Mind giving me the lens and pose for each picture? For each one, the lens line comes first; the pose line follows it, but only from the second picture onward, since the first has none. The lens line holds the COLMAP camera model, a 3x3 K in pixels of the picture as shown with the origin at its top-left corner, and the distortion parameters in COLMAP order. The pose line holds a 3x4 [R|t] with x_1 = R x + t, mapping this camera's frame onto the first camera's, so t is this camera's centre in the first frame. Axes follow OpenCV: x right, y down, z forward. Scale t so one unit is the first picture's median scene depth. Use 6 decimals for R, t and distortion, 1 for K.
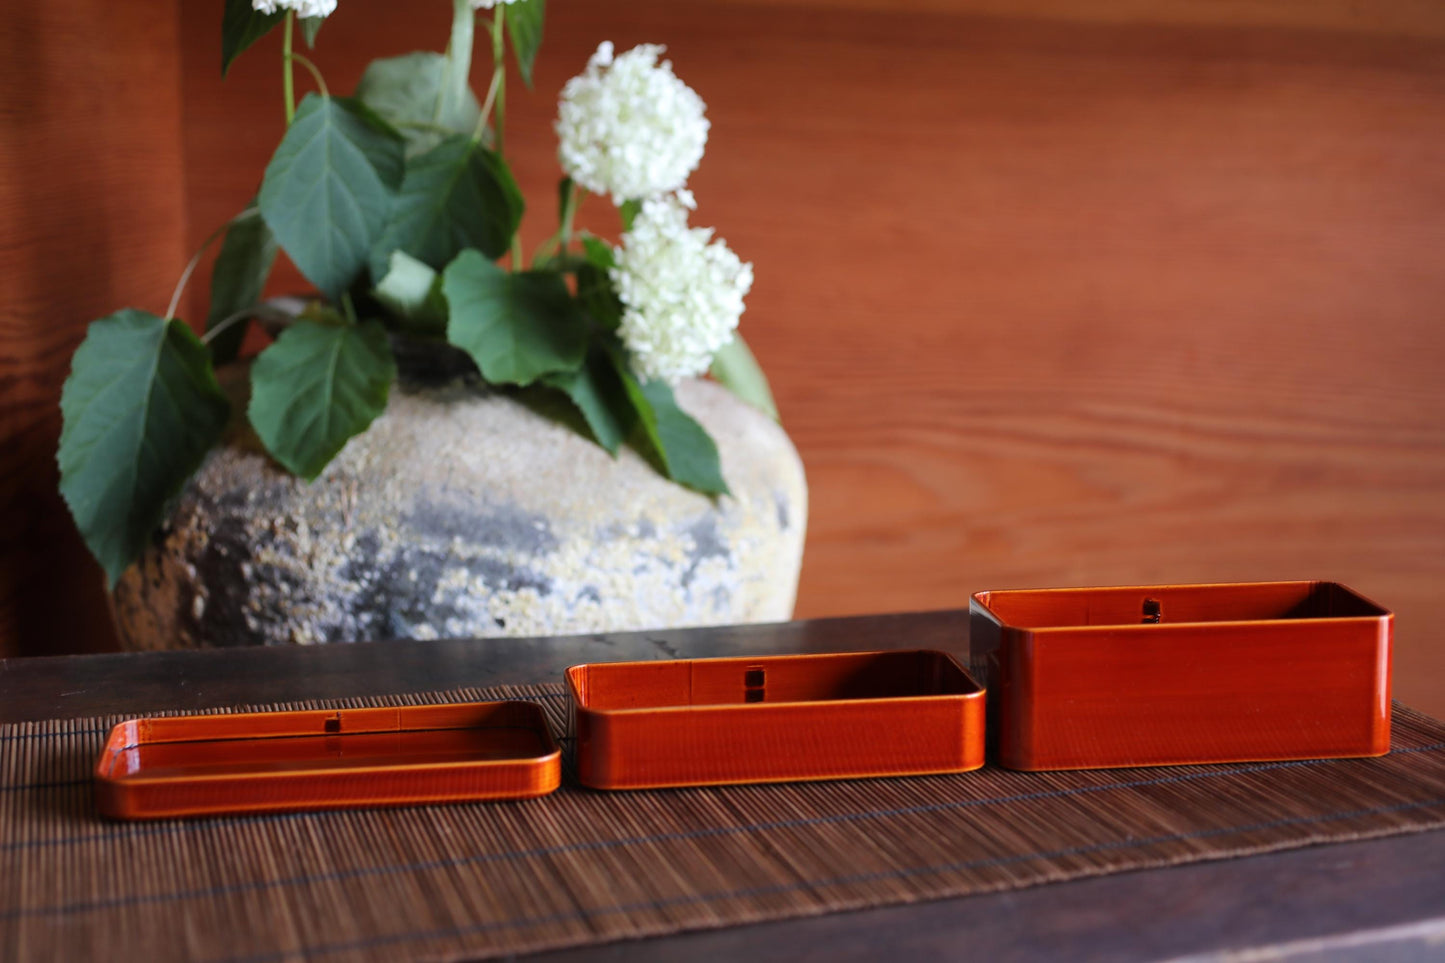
lens RADIAL K [[2216.9, 0, 718.4], [0, 2216.9, 430.8], [0, 0, 1]] dist [-0.026596, 0.160561]
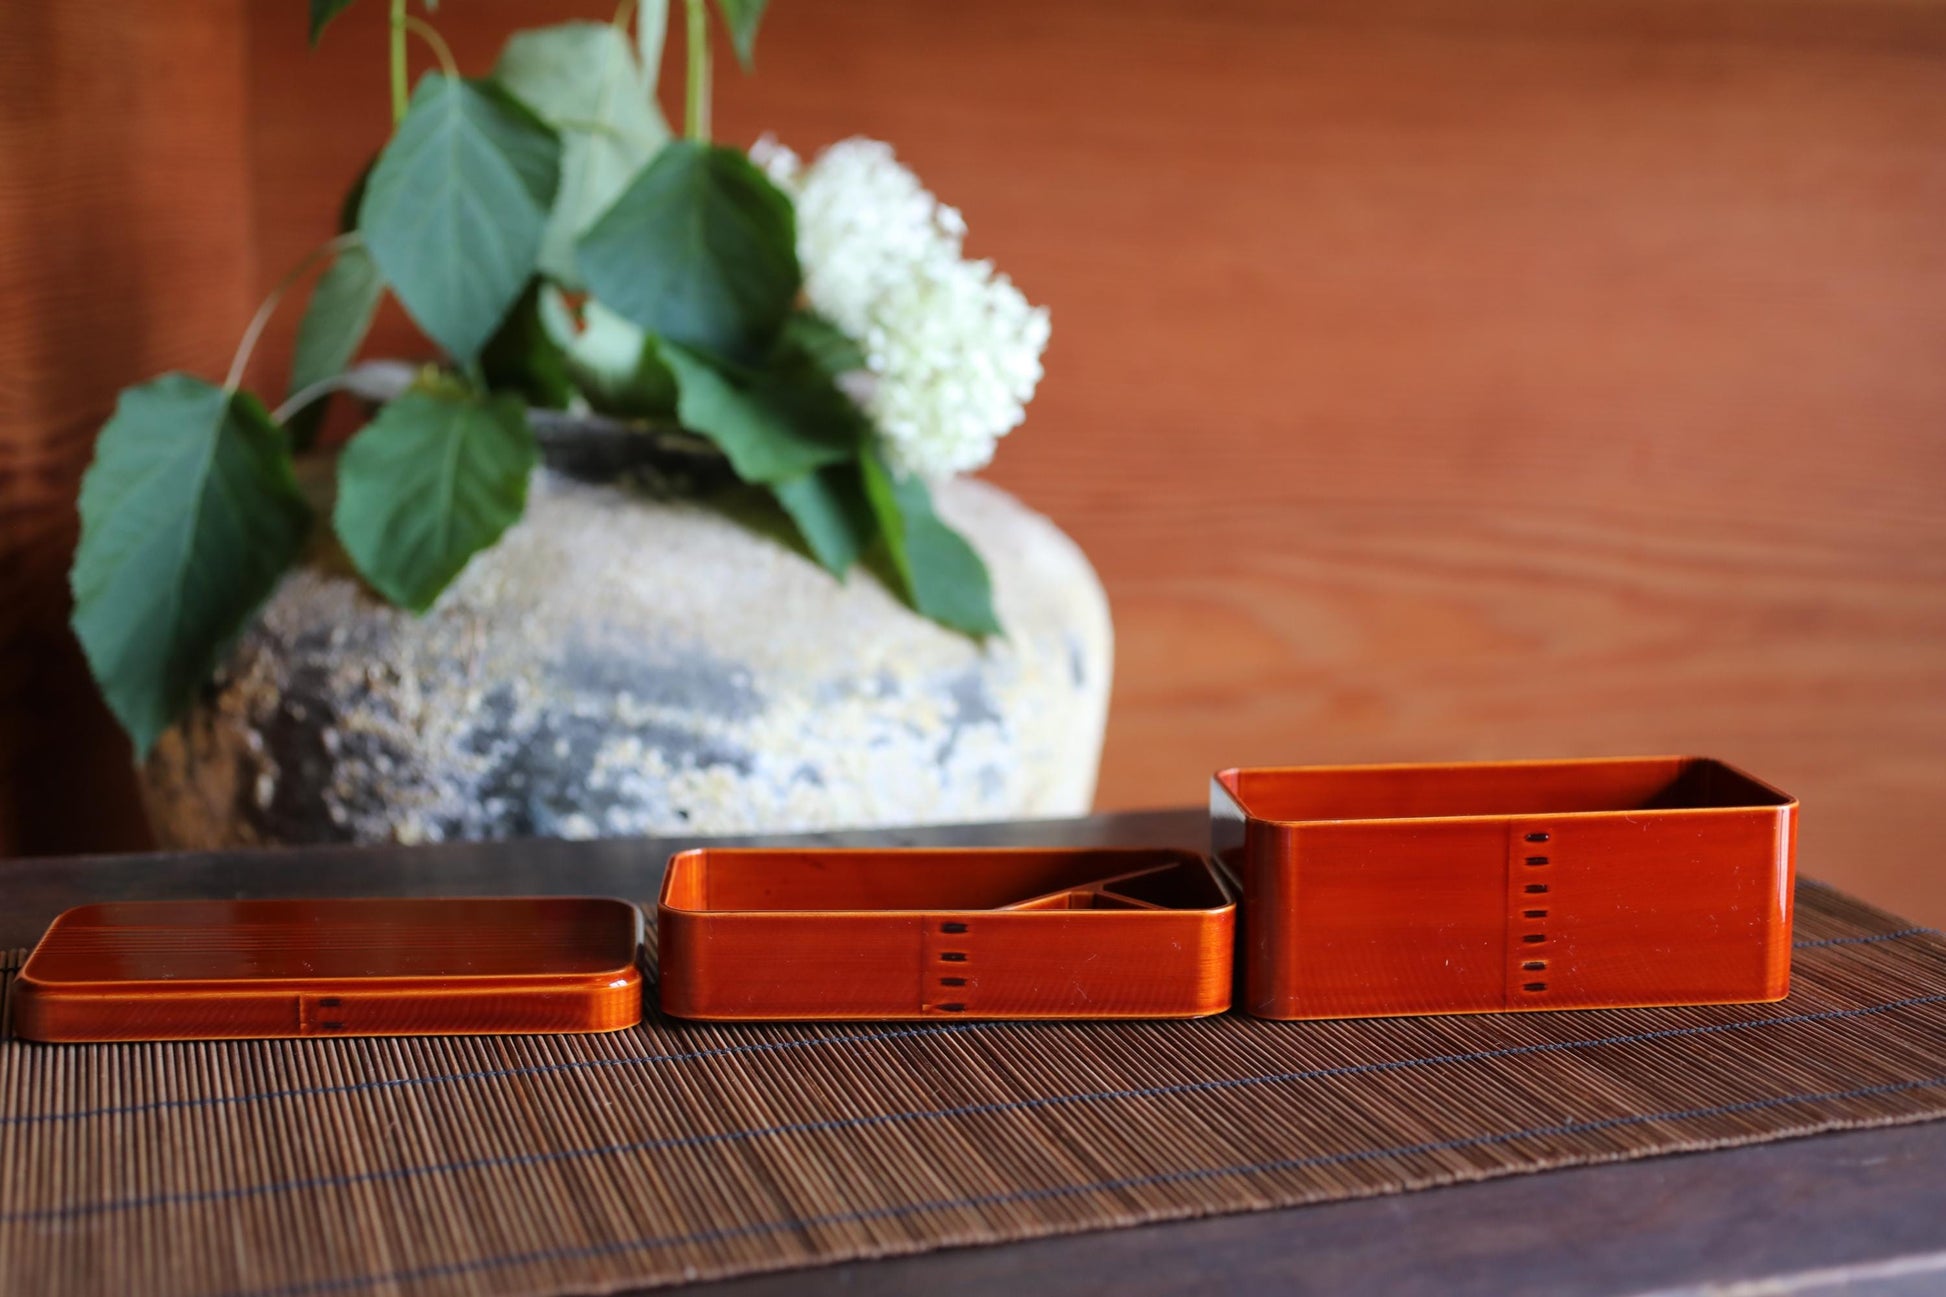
lens RADIAL K [[2985.6, 0, 967.4], [0, 2985.6, 580.2], [0, 0, 1]] dist [-0.026596, 0.160561]
pose [[0.999974, 0.005392, -0.004878, -0.001940], [-0.005365, 0.999970, 0.005521, 0.004803], [0.004907, -0.005495, 0.999973, 0.032892]]
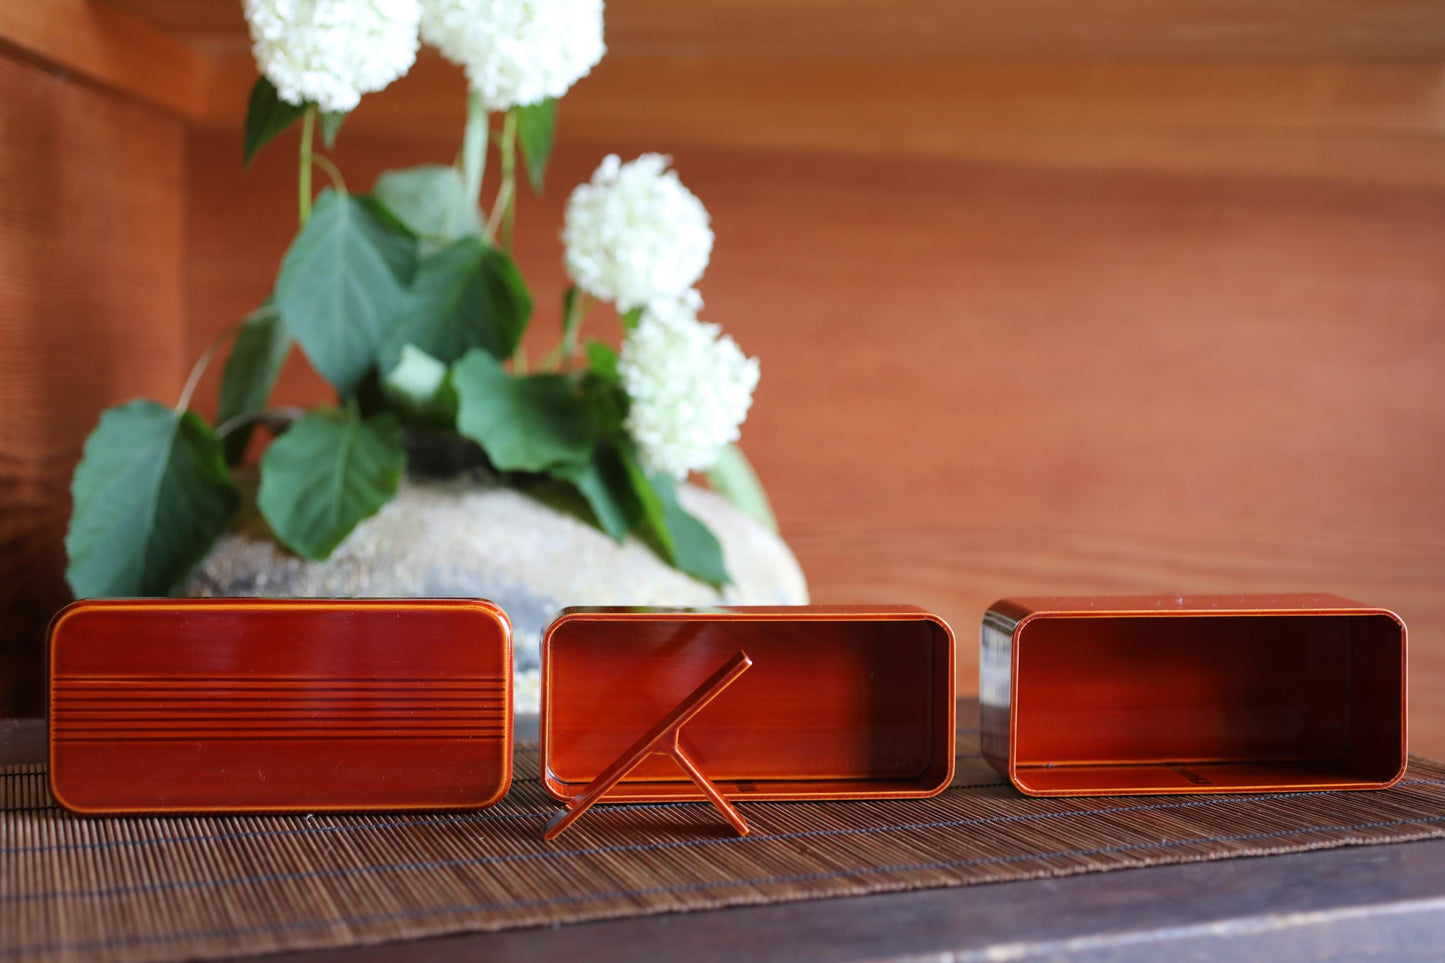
lens RADIAL K [[2216.9, 0, 718.4], [0, 2216.9, 430.8], [0, 0, 1]] dist [-0.026596, 0.160561]
pose [[0.999684, 0.004332, 0.024775, -0.028890], [-0.001247, 0.992379, -0.123216, 0.085888], [-0.025120, 0.123146, 0.992071, -0.008173]]
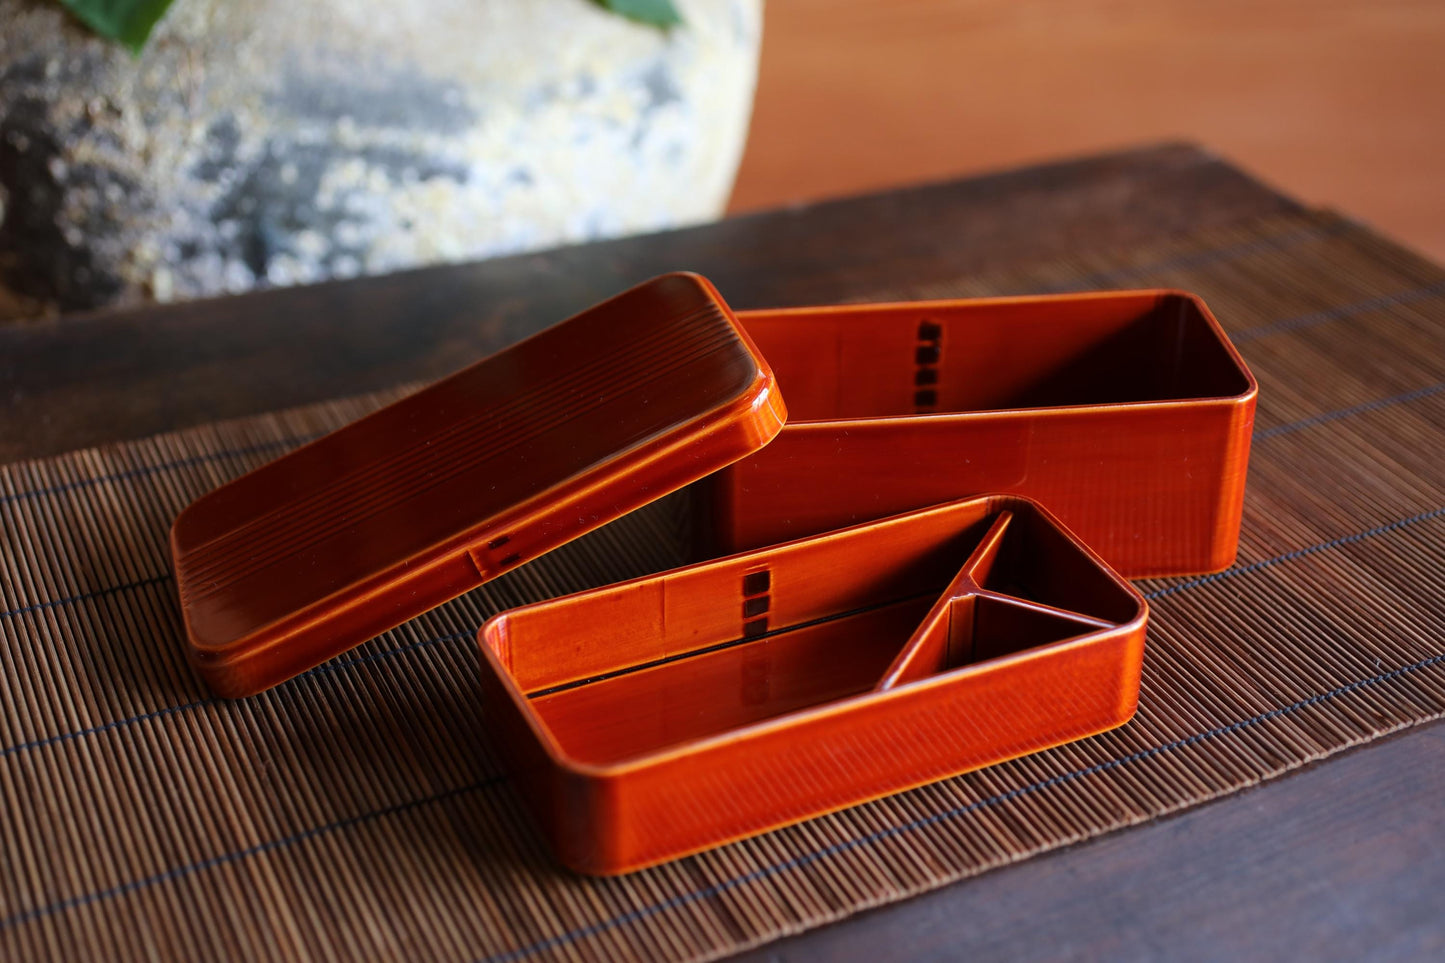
lens RADIAL K [[2215.0, 0, 722.5], [0, 2215.0, 481.5], [0, 0, 1]] dist [-0.018249, 0.143647]
pose [[0.991253, -0.061174, 0.116940, -0.084917], [0.014483, 0.931154, 0.364339, -0.107427], [-0.131177, -0.359459, 0.923895, 0.244728]]
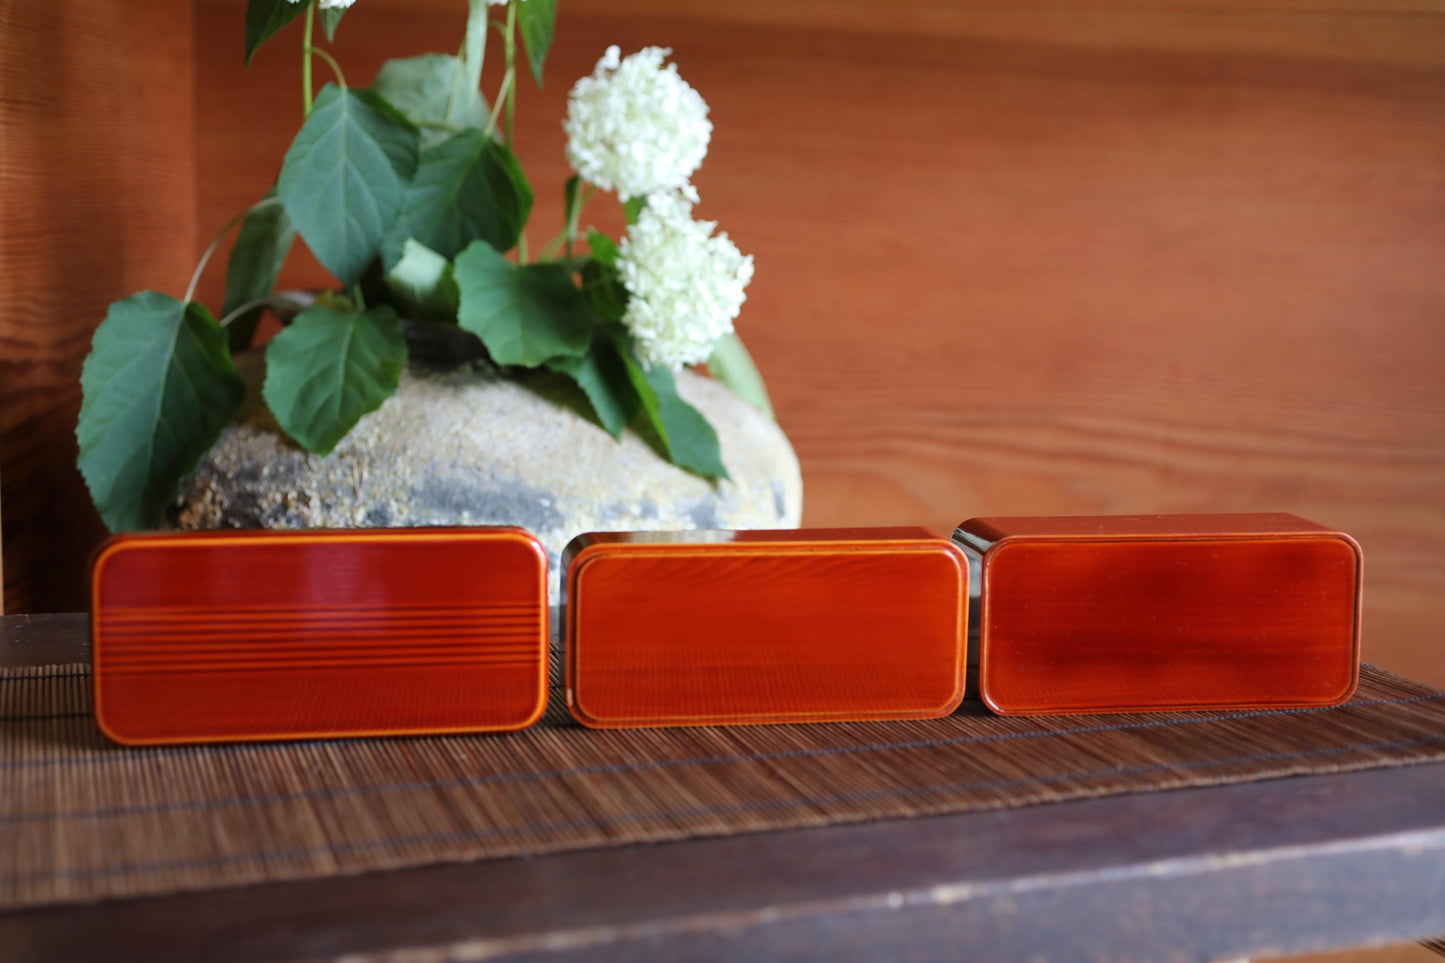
lens RADIAL K [[2216.9, 0, 718.4], [0, 2216.9, 430.8], [0, 0, 1]] dist [-0.026596, 0.160561]
pose [[0.999874, 0.012565, 0.009651, -0.010449], [-0.012204, 0.999257, -0.036564, 0.045827], [-0.010103, 0.036442, 0.999285, -0.031288]]
